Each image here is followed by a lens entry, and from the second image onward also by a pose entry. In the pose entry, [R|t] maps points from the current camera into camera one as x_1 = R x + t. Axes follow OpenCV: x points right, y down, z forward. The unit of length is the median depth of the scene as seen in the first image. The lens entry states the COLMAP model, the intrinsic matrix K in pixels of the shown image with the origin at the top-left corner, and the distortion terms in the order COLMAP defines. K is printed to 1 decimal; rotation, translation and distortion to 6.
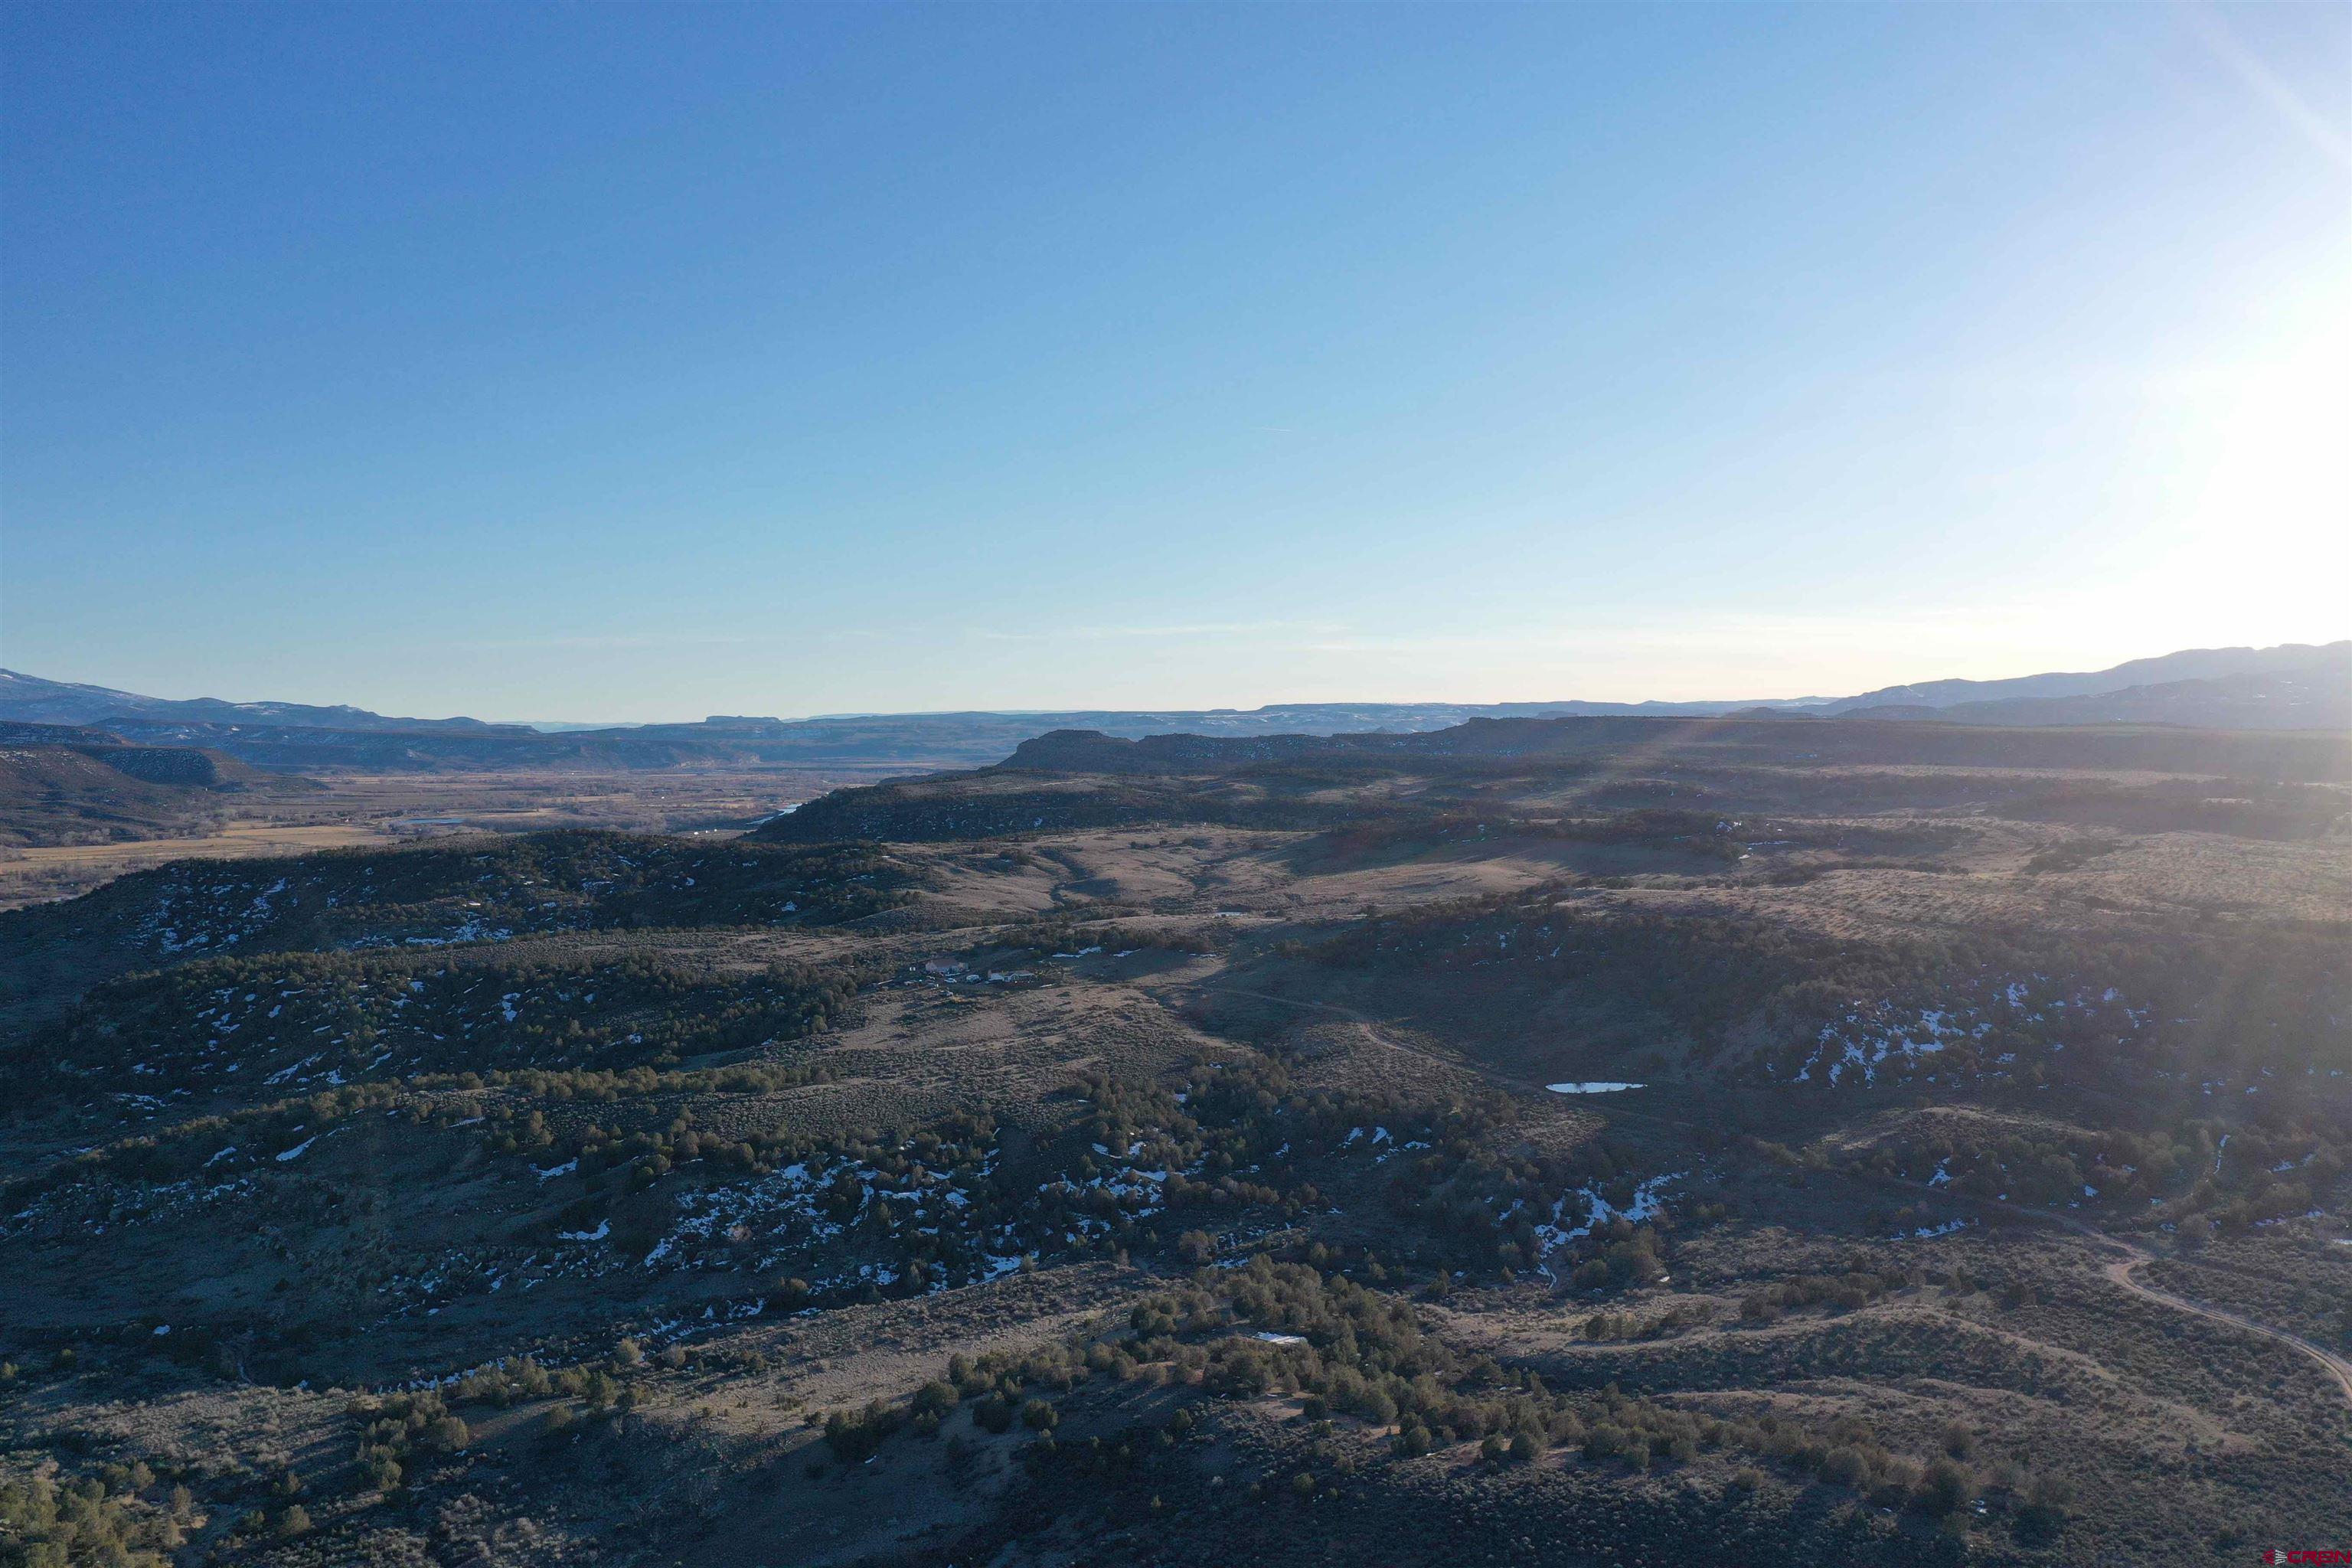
lens RADIAL K [[1868.3, 0, 1175.6], [0, 1868.3, 790.5], [0, 0, 1]] dist [0.005137, 0.002134]
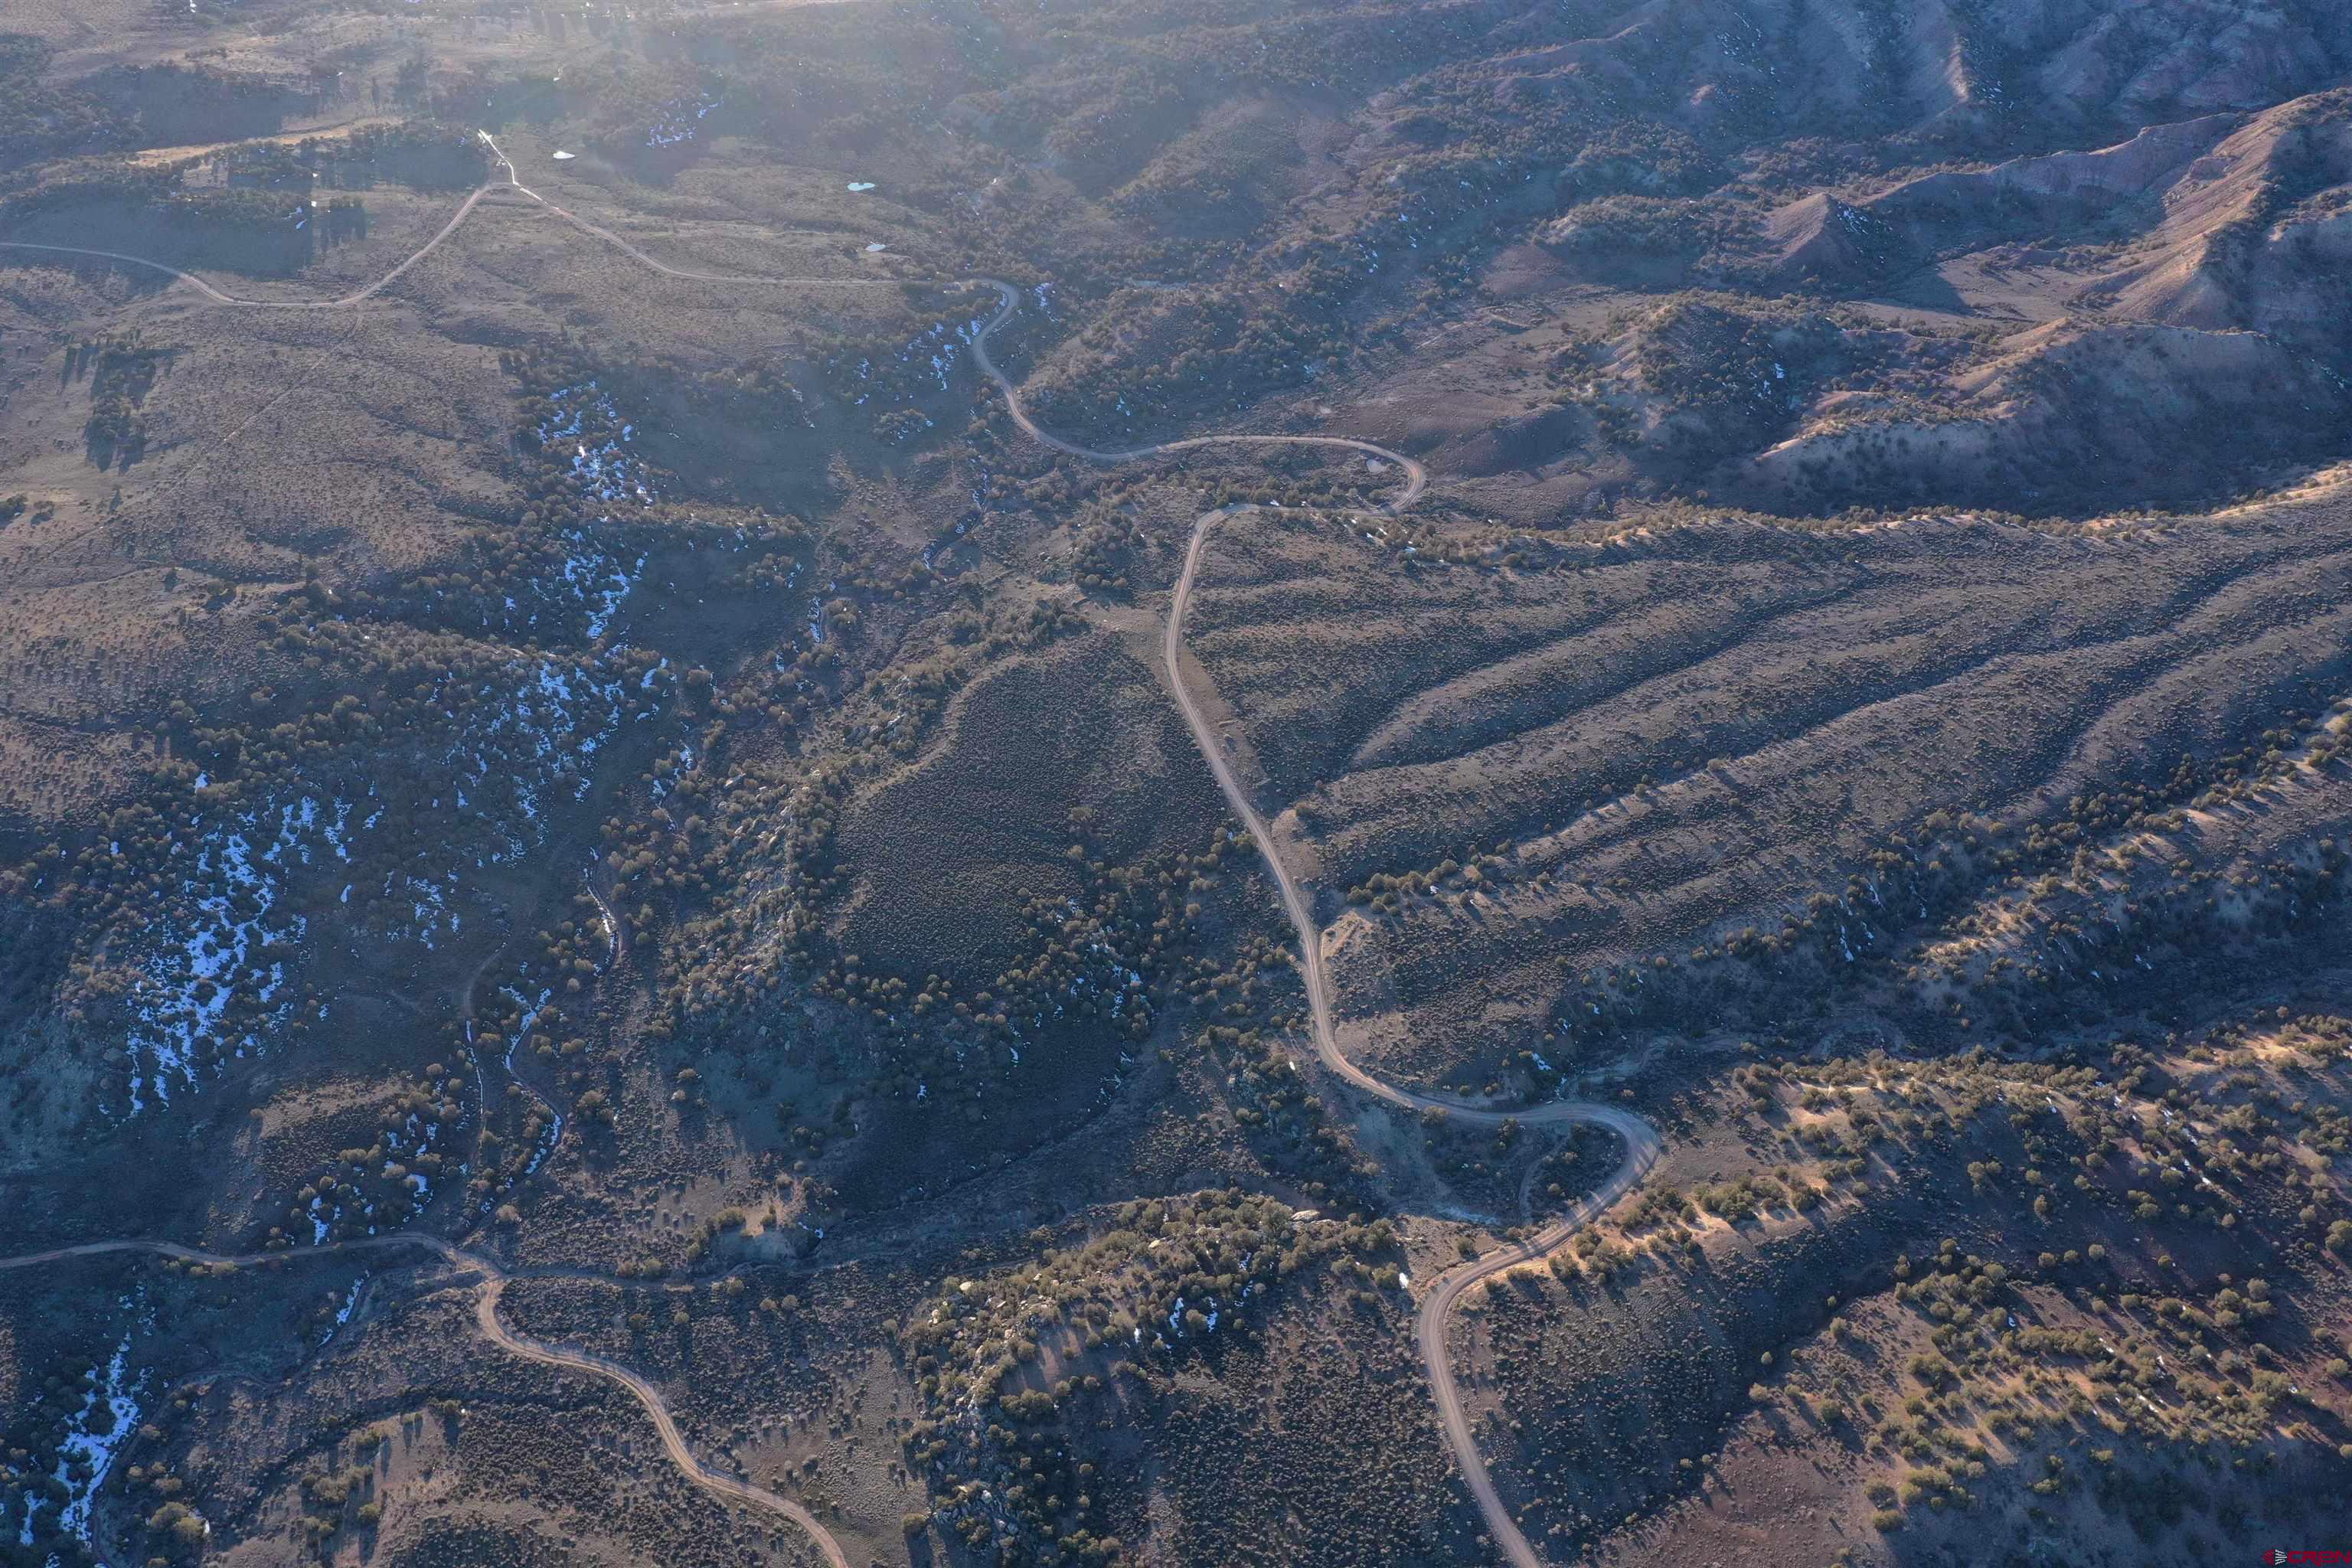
lens RADIAL K [[1868.3, 0, 1173.8], [0, 1868.3, 776.7], [0, 0, 1]] dist [0.005137, 0.002134]
pose [[0.547064, -0.480722, 0.685293, -0.014964], [0.022118, 0.826676, 0.562244, -0.801124], [-0.836798, -0.292426, 0.462877, -0.028125]]
